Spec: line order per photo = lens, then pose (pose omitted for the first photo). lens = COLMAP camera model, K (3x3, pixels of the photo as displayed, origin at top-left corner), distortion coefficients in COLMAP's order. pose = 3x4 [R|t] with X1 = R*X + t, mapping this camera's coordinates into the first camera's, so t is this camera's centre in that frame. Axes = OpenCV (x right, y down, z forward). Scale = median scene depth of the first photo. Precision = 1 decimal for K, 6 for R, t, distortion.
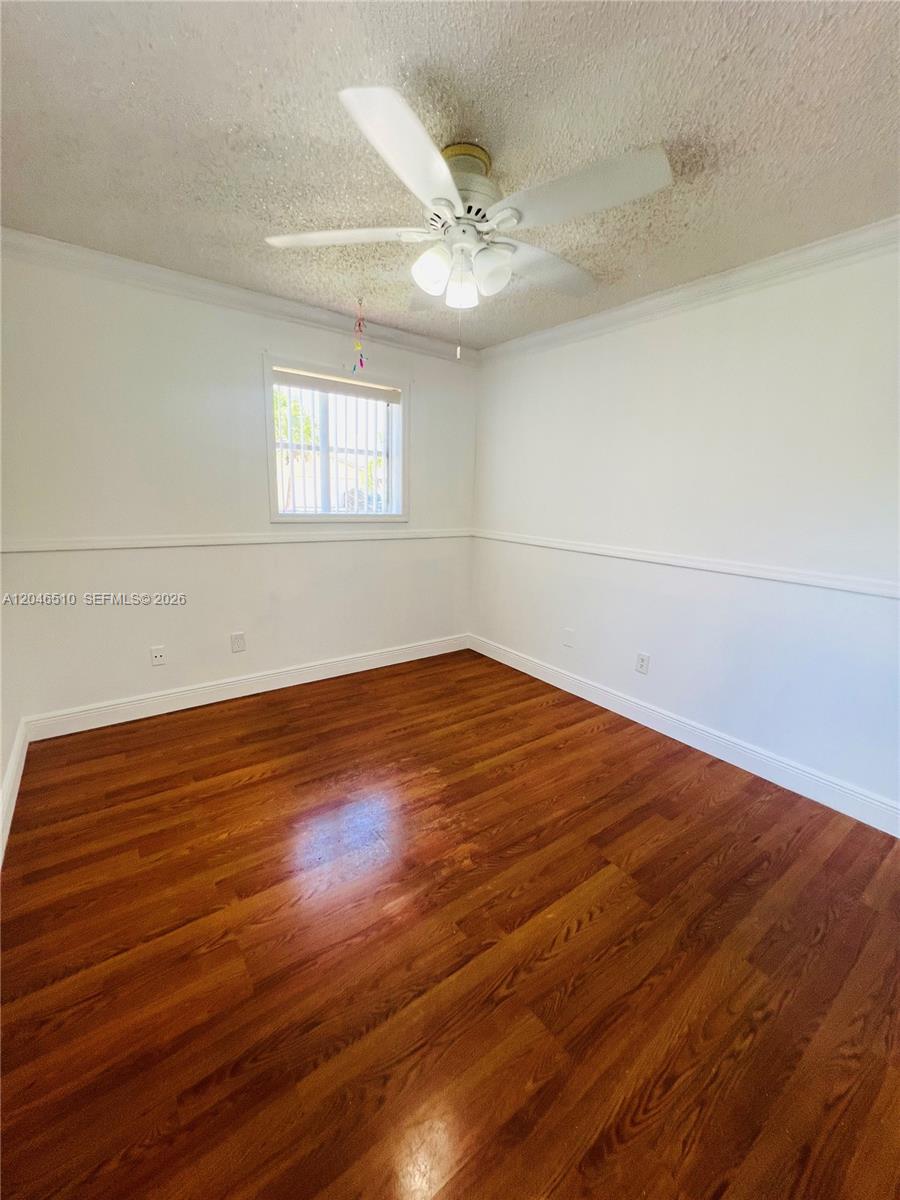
lens RADIAL K [[480.8, 0, 456.4], [0, 480.8, 599.7], [0, 0, 1]] dist [-0.002888, 0.000115]
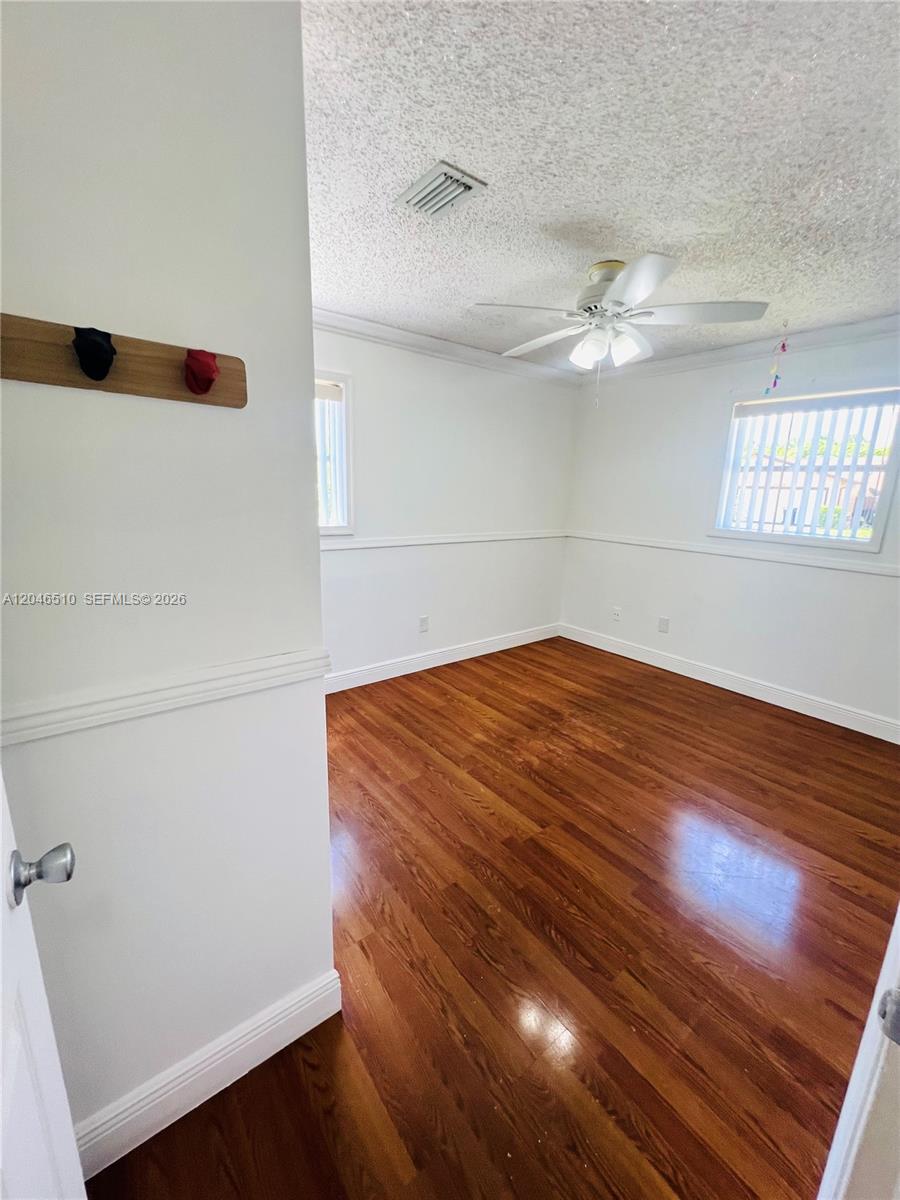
lens RADIAL K [[480.8, 0, 456.4], [0, 480.8, 599.7], [0, 0, 1]] dist [-0.002888, 0.000115]
pose [[0.027648, 0.195909, -0.980232, 1.173111], [-0.247601, 0.951392, 0.183161, -0.110528], [0.968468, 0.237643, 0.074811, 0.521694]]
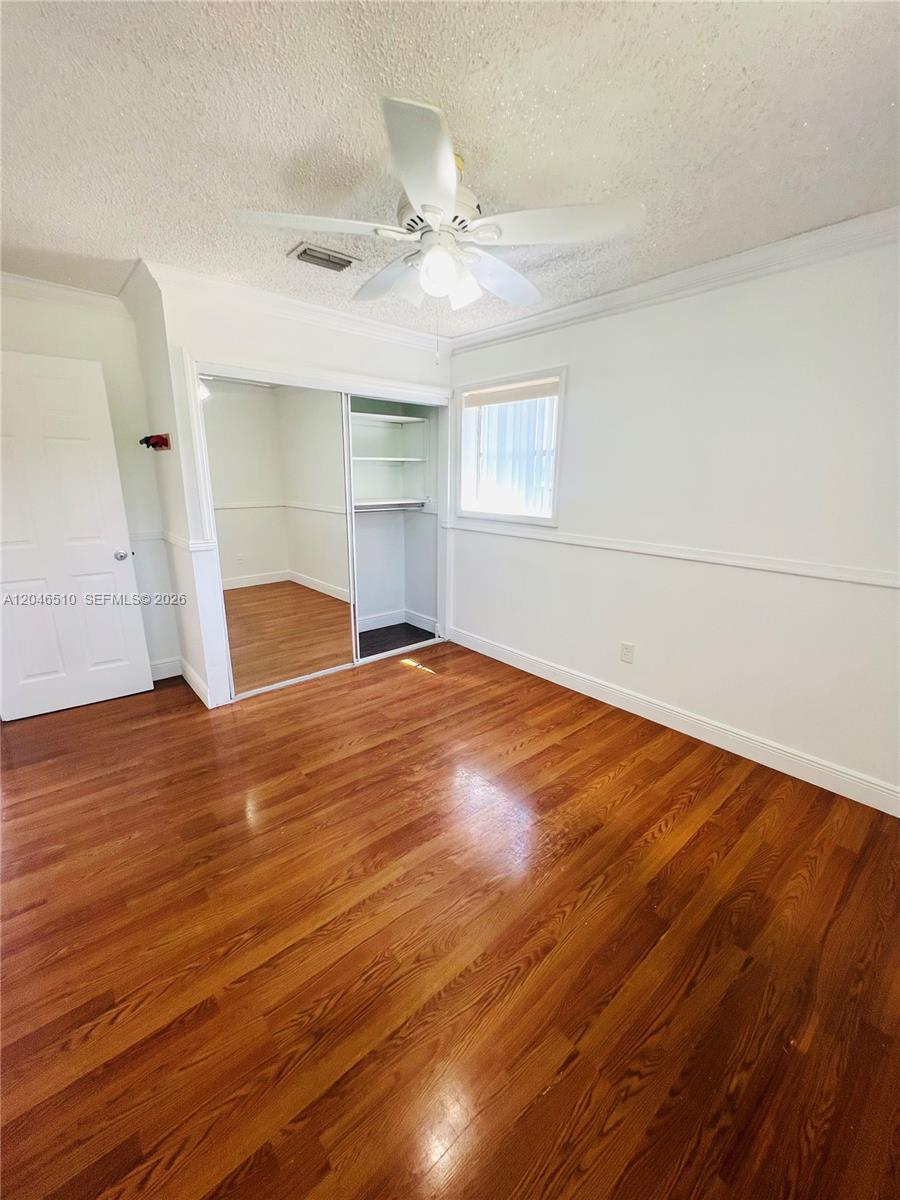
lens RADIAL K [[480.8, 0, 456.4], [0, 480.8, 599.7], [0, 0, 1]] dist [-0.002888, 0.000115]
pose [[-0.995577, -0.021412, -0.091476, 0.038706], [-0.060885, 0.888584, 0.454655, -0.426120], [0.071549, 0.458214, -0.885958, 1.736557]]
